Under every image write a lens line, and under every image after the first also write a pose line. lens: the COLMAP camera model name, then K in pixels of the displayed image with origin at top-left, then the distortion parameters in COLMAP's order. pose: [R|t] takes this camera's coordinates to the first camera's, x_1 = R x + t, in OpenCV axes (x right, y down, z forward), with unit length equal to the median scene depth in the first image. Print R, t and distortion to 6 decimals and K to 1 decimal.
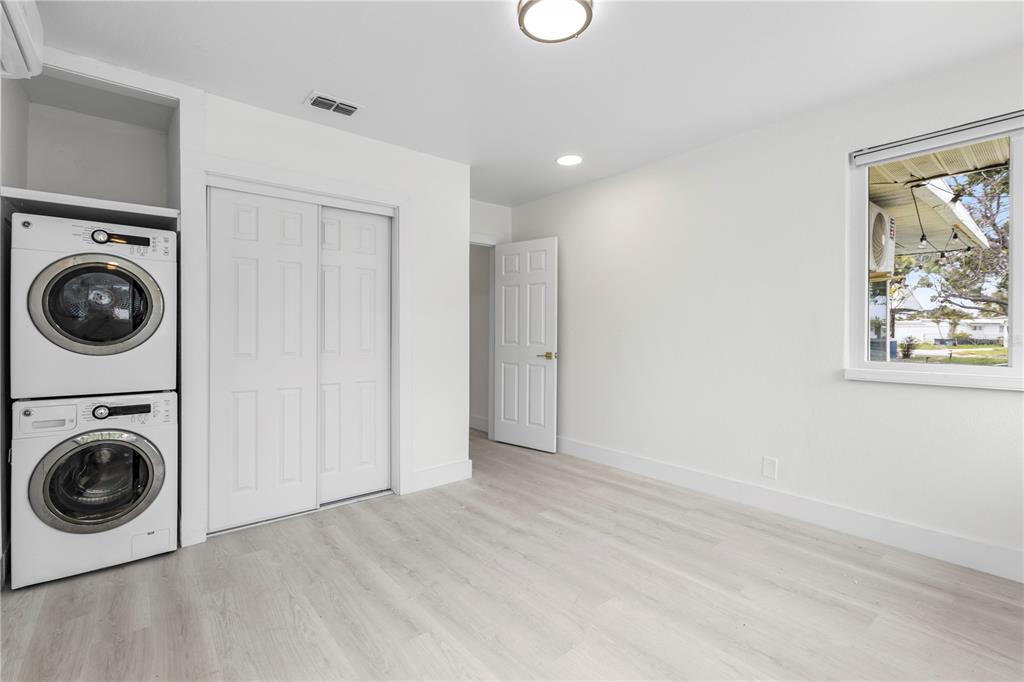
lens RADIAL K [[453.8, 0, 509.9], [0, 453.8, 335.8], [0, 0, 1]] dist [-0.001637, -0.000187]
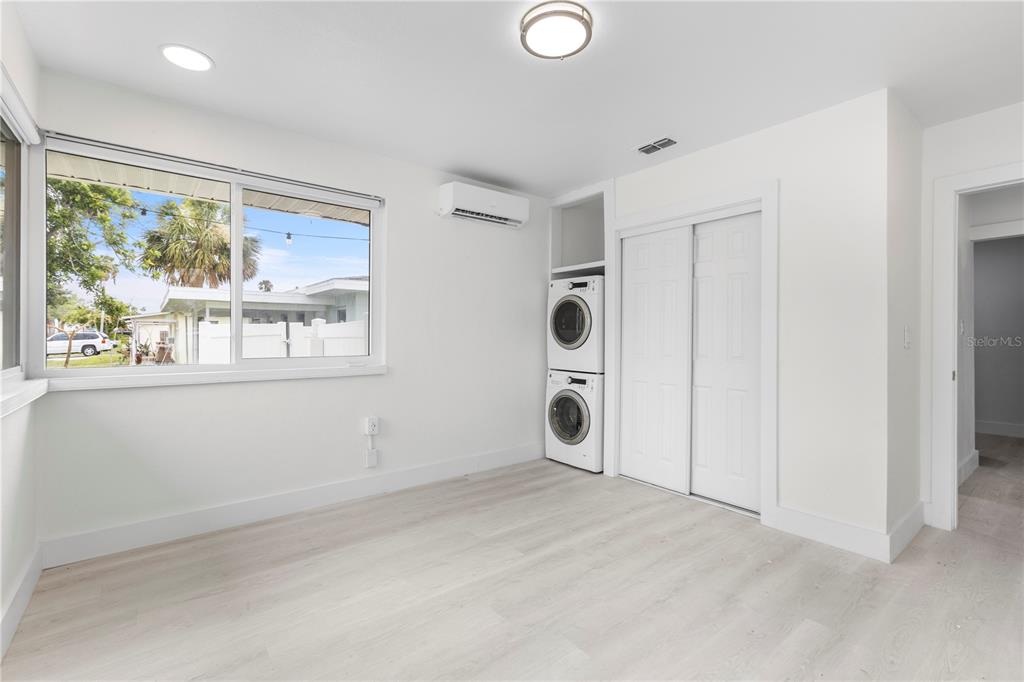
lens RADIAL K [[453.8, 0, 509.9], [0, 453.8, 335.8], [0, 0, 1]] dist [-0.001637, -0.000187]
pose [[-0.010411, 0.000088, -0.999946, 0.859388], [-0.013359, 0.999911, 0.000227, -0.009929], [0.999857, 0.013361, -0.010408, 0.688790]]
